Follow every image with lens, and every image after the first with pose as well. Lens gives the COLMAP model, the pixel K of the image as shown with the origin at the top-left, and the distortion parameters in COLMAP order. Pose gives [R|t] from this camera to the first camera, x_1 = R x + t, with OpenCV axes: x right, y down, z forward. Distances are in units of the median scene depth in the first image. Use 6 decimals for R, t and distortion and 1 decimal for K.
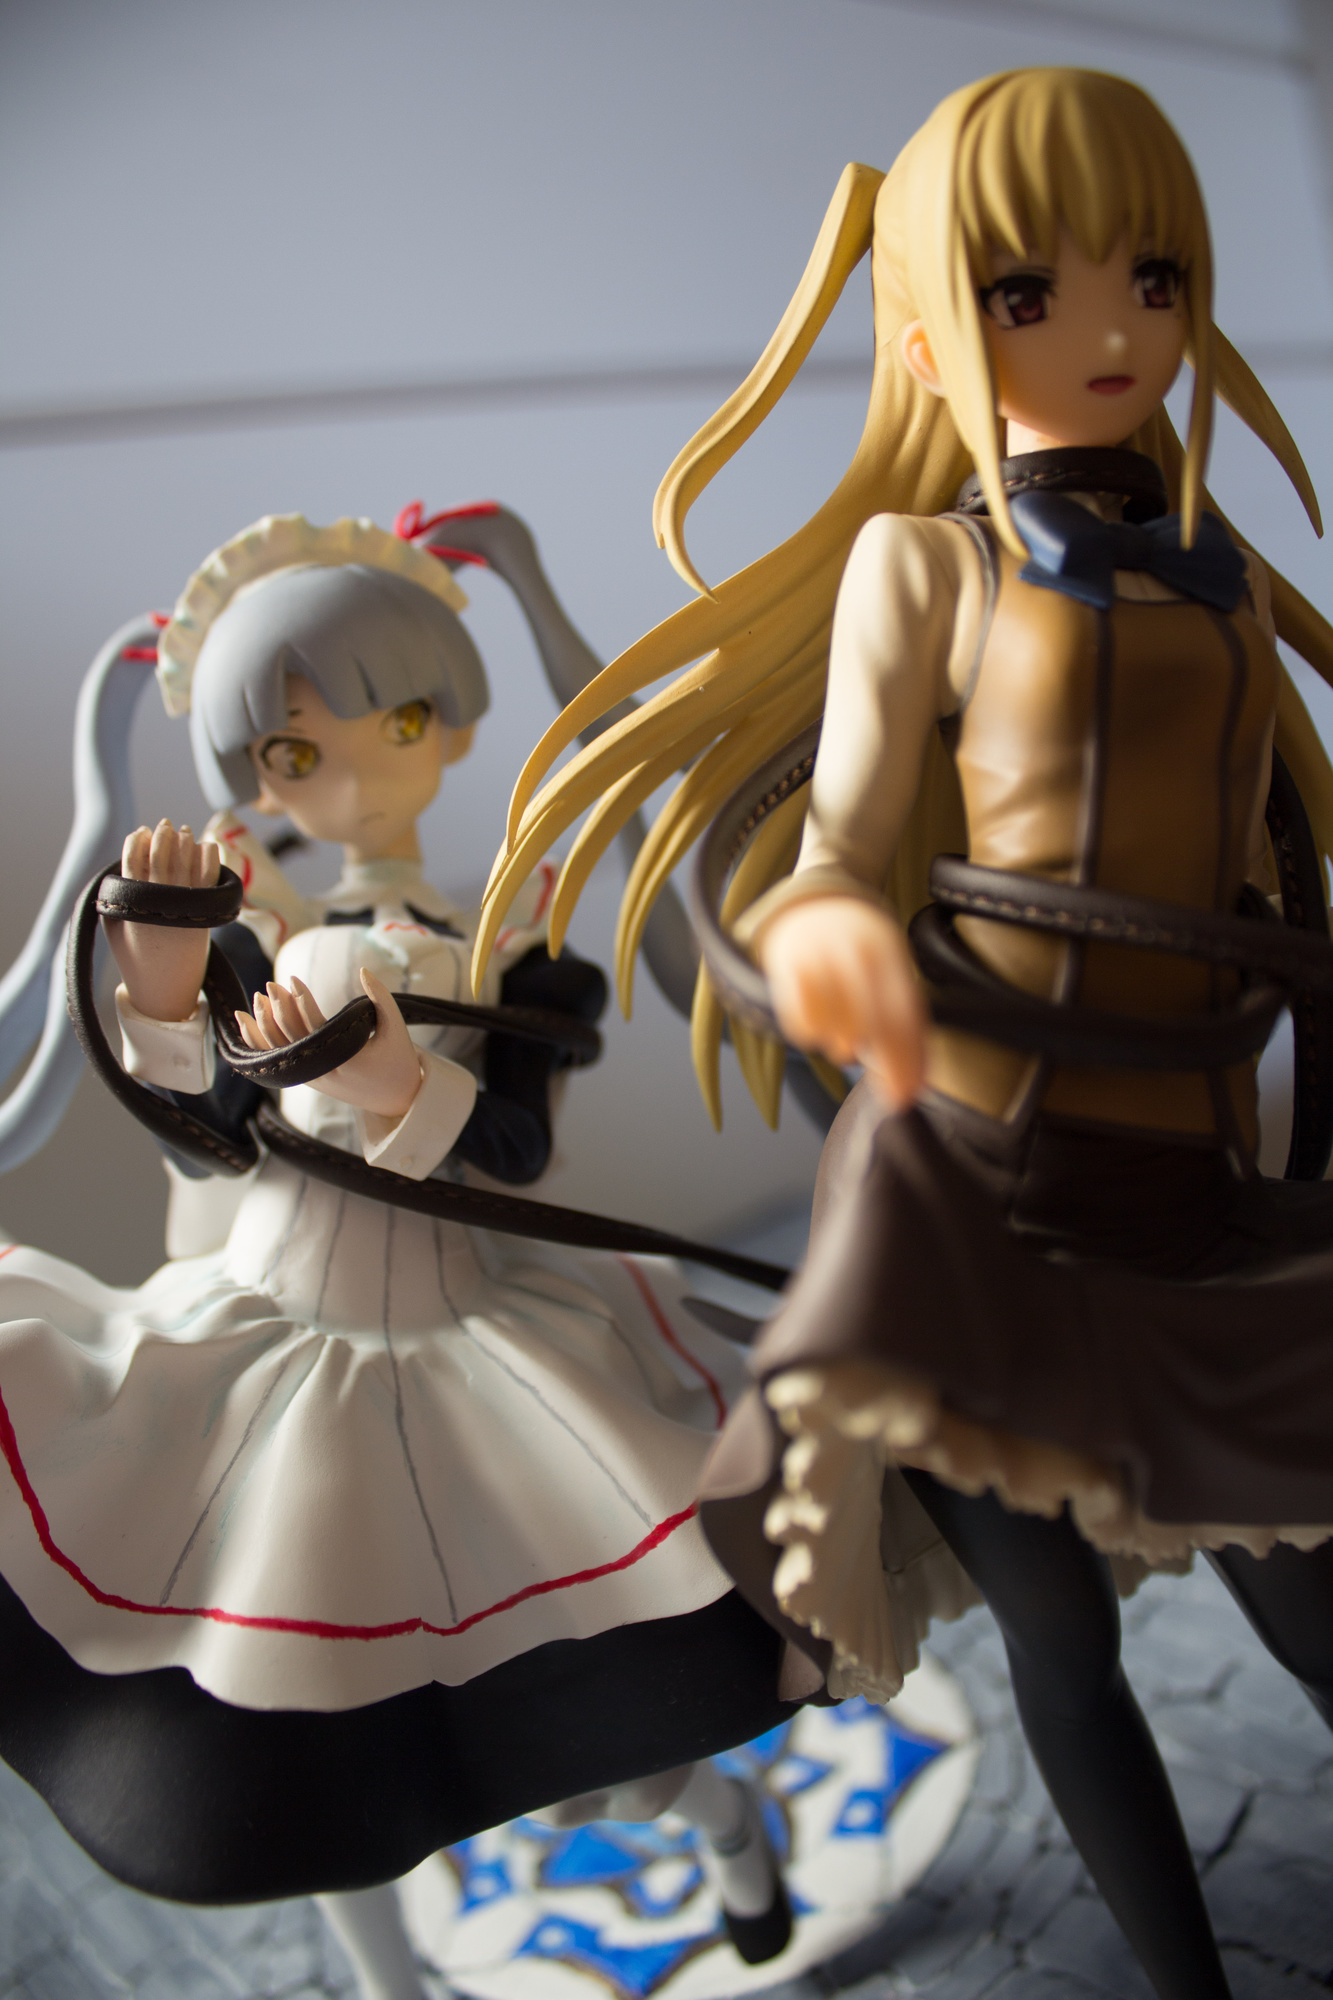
lens RADIAL K [[1576.2, 0, 666.5], [0, 1576.2, 1000.0], [0, 0, 1]] dist [-0.108620, -0.002017]
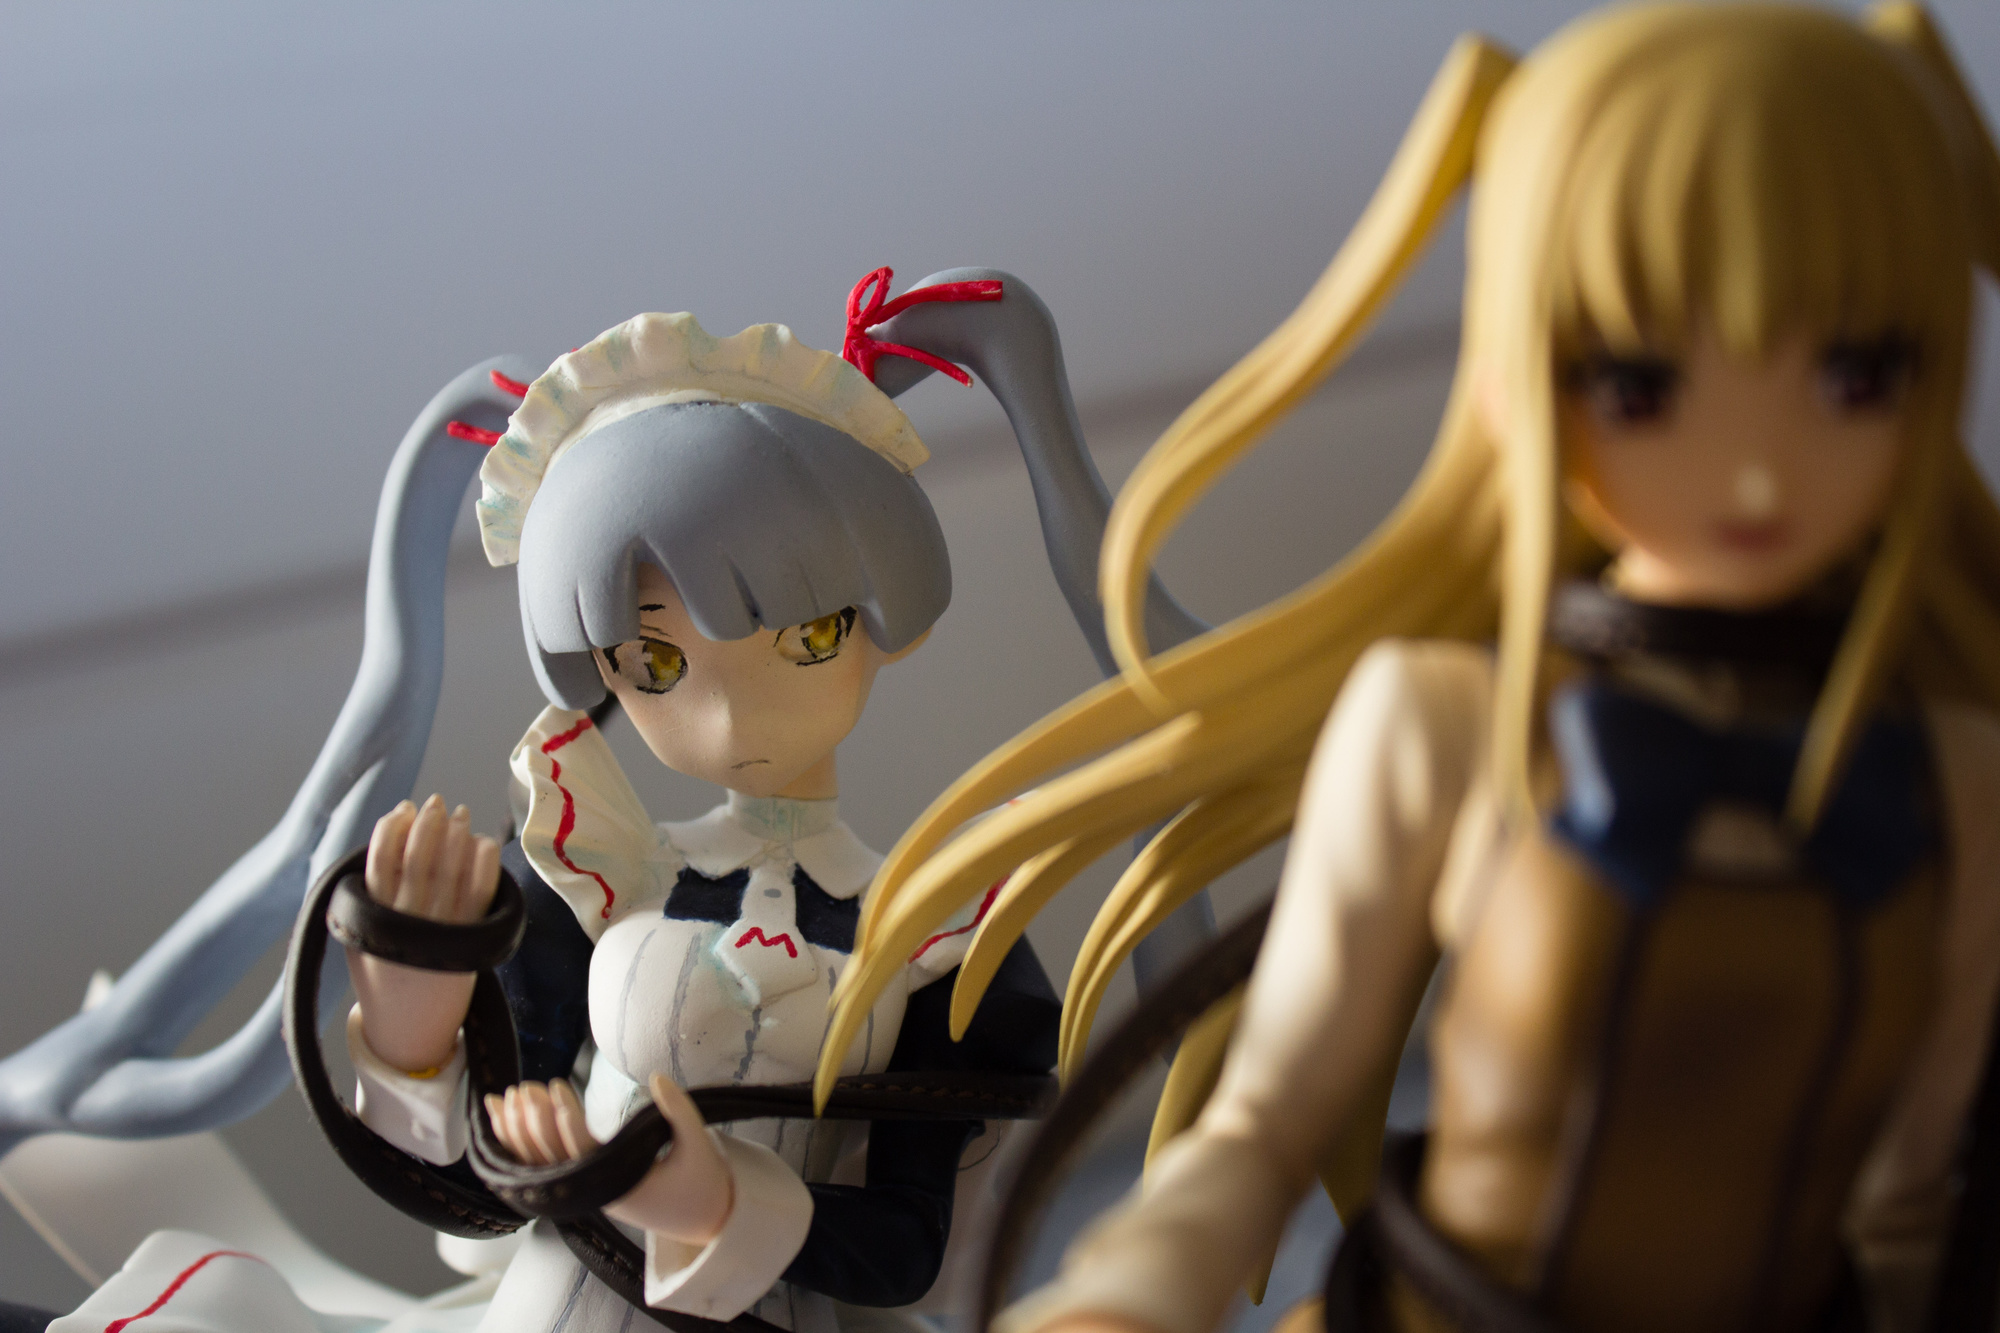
lens RADIAL K [[2924.4, 0, 1000.0], [0, 2924.4, 666.5], [0, 0, 1]] dist [0.024145, 0.054825]
pose [[0.963923, 0.156728, -0.215147, 0.214455], [-0.125332, 0.980308, 0.152602, -0.414055], [0.234827, -0.120132, 0.964585, -0.245696]]
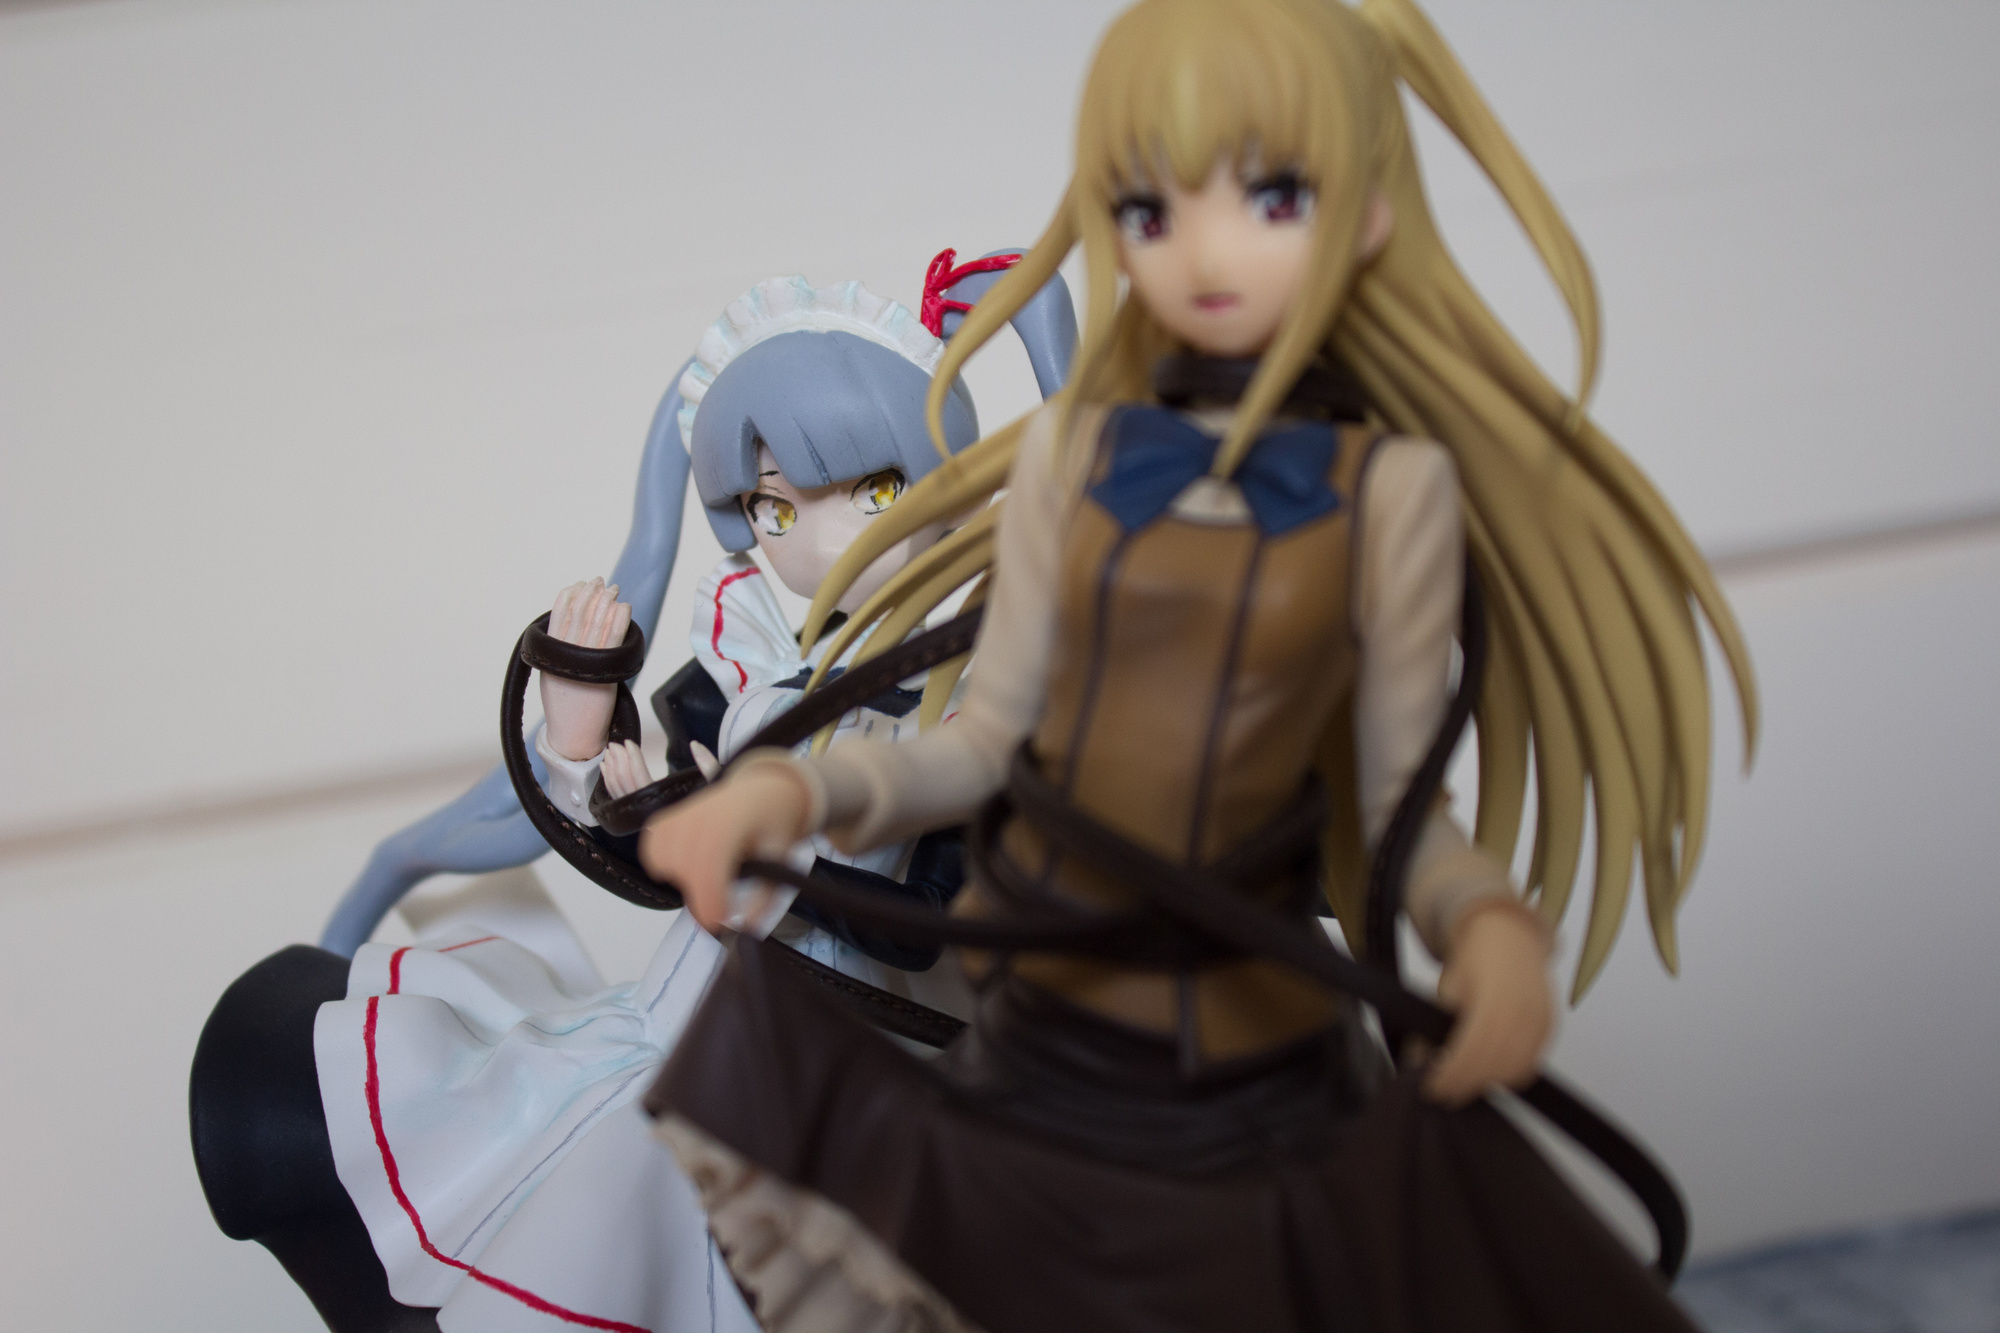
lens RADIAL K [[3264.8, 0, 1000.0], [0, 3264.8, 666.5], [0, 0, 1]] dist [-0.023489, -0.030820]
pose [[0.824316, 0.140535, -0.548410, 1.178937], [-0.129676, 0.989815, 0.058732, -0.223720], [0.551079, 0.022702, 0.834144, -0.763188]]
